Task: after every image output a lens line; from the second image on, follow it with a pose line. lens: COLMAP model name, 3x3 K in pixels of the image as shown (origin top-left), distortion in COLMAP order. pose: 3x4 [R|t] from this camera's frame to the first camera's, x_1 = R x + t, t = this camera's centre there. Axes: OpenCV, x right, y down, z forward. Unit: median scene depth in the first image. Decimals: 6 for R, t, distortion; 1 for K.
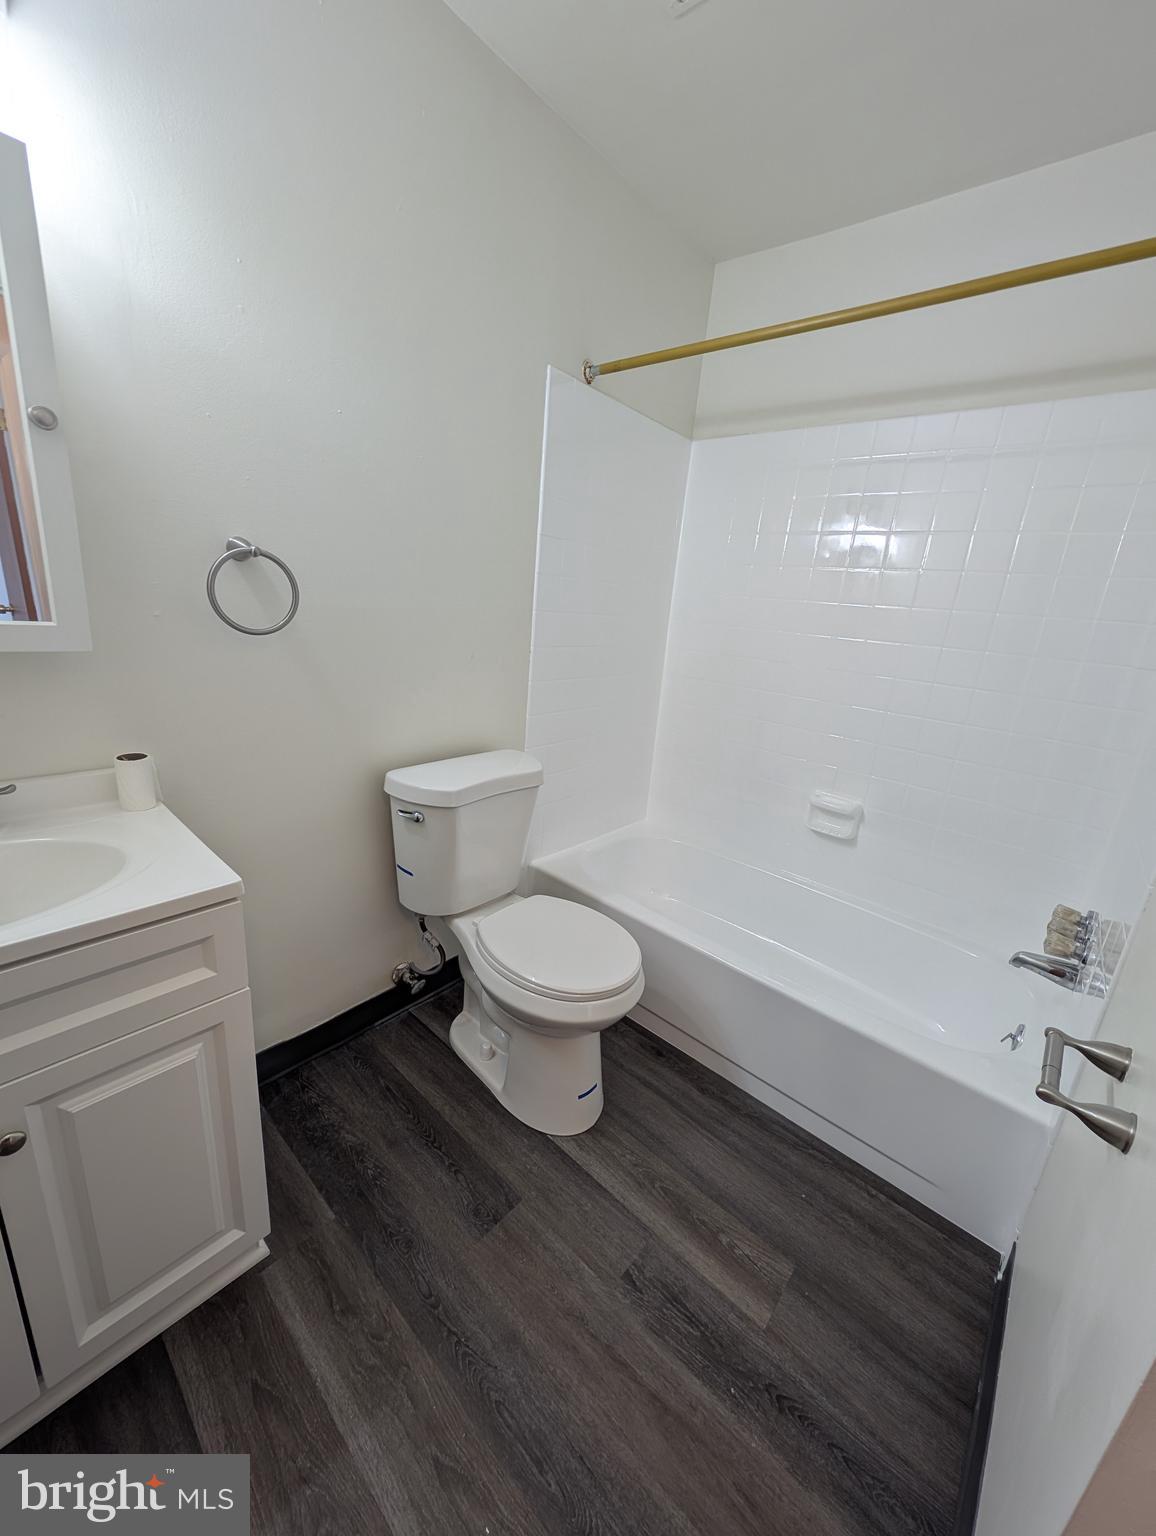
lens RADIAL K [[581.8, 0, 578.0], [0, 581.8, 768.0], [0, 0, 1]] dist [0.001795, -0.000653]
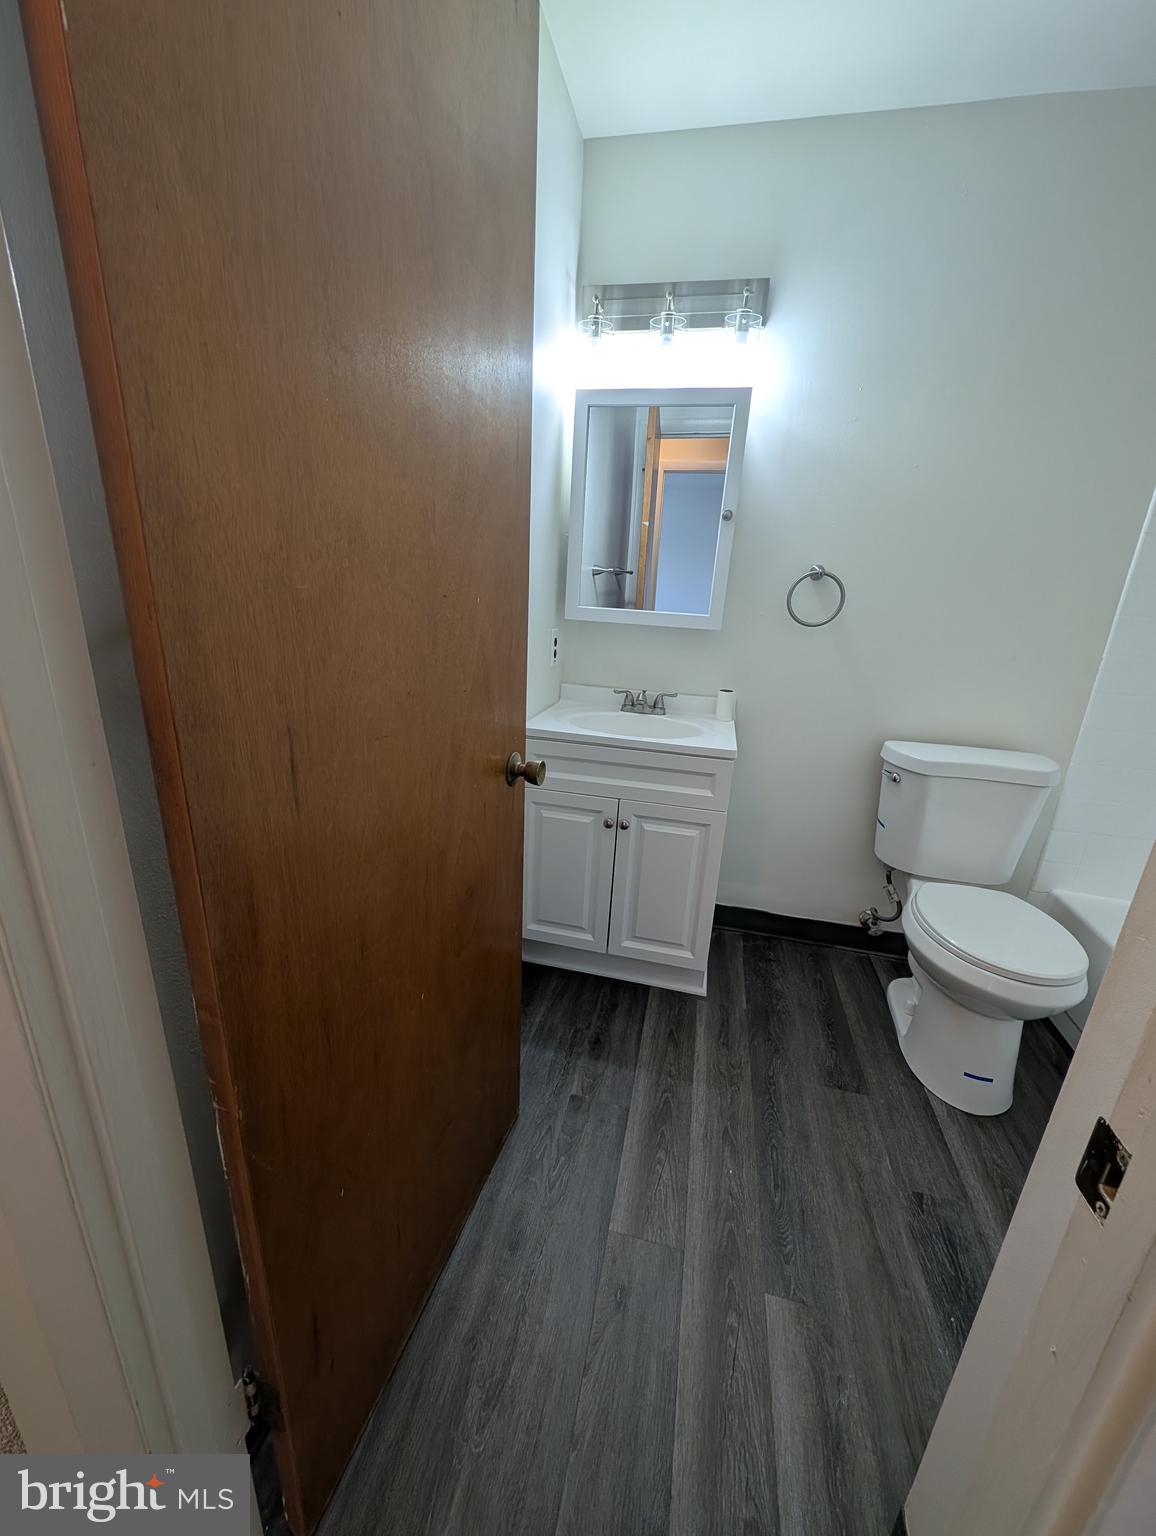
lens RADIAL K [[574.3, 0, 578.8], [0, 574.3, 764.1], [0, 0, 1]] dist [0.020724, -0.015142]
pose [[0.478932, 0.198815, -0.855042, 0.511464], [-0.255921, 0.963328, 0.080646, 0.152144], [0.839720, 0.180199, 0.512249, -0.230017]]
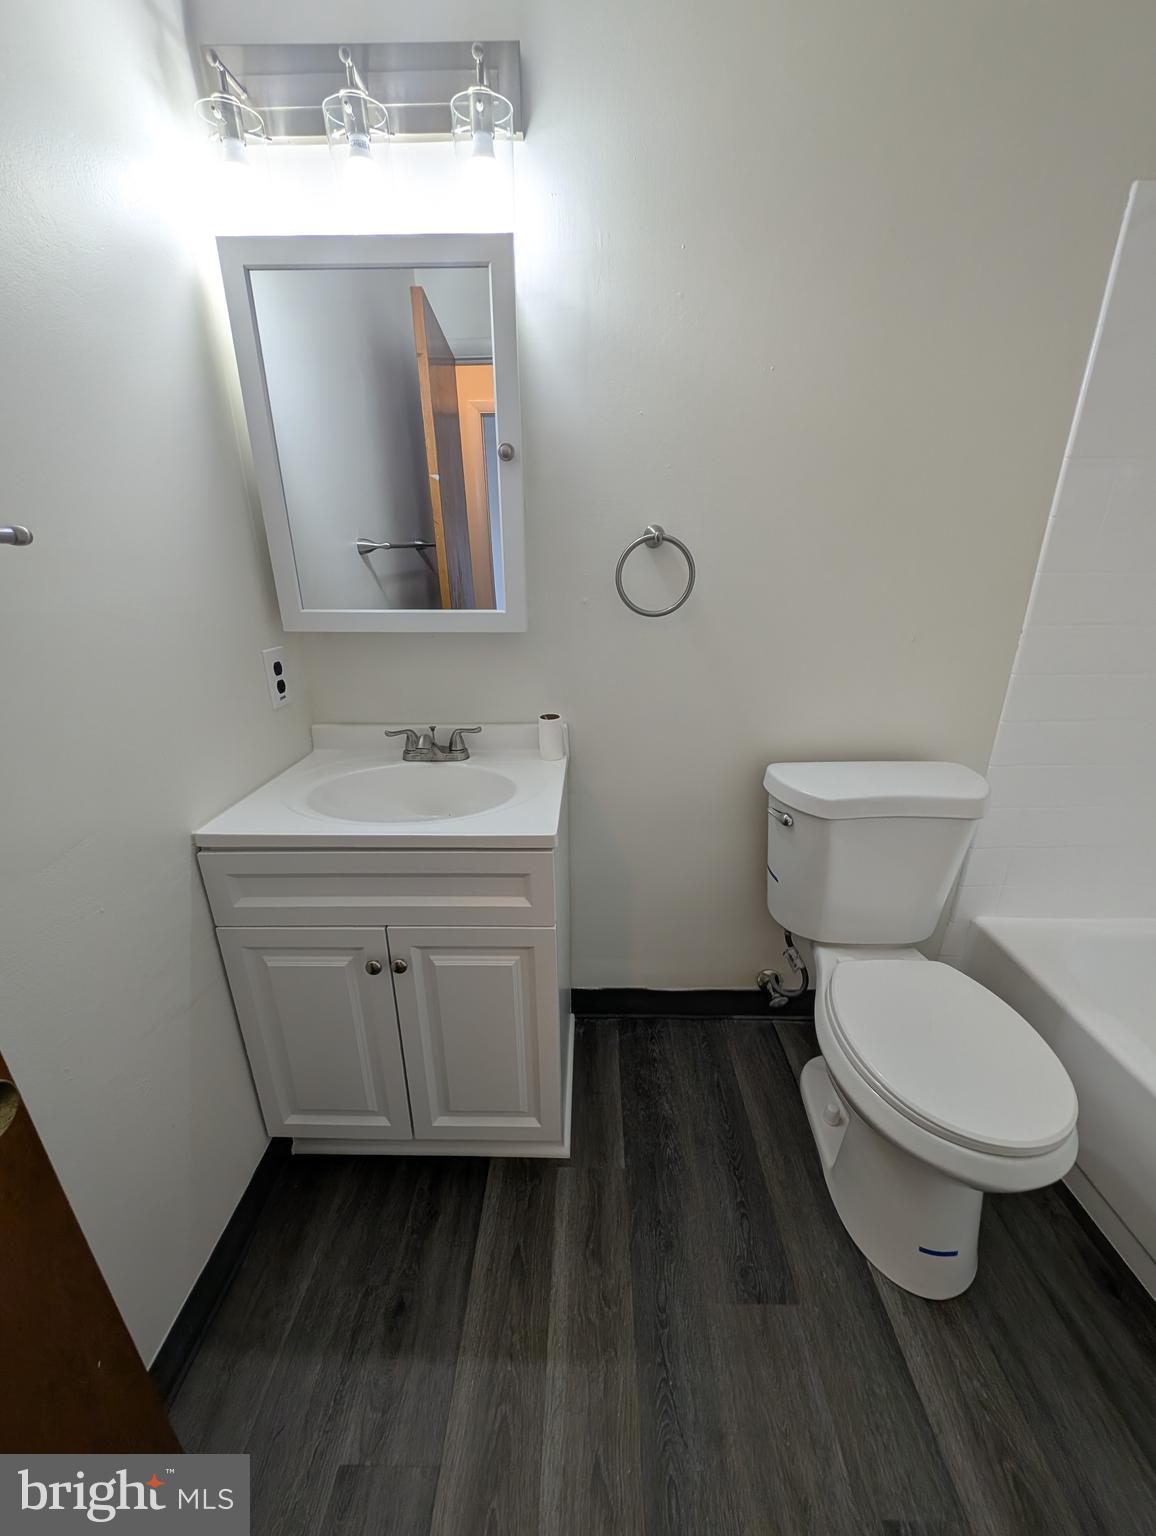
lens RADIAL K [[581.8, 0, 578.0], [0, 581.8, 768.0], [0, 0, 1]] dist [0.001795, -0.000653]
pose [[0.649008, 0.173079, -0.740832, 0.185458], [-0.152915, 0.983582, 0.095830, -0.034449], [0.745255, 0.051090, 0.664819, 0.190732]]
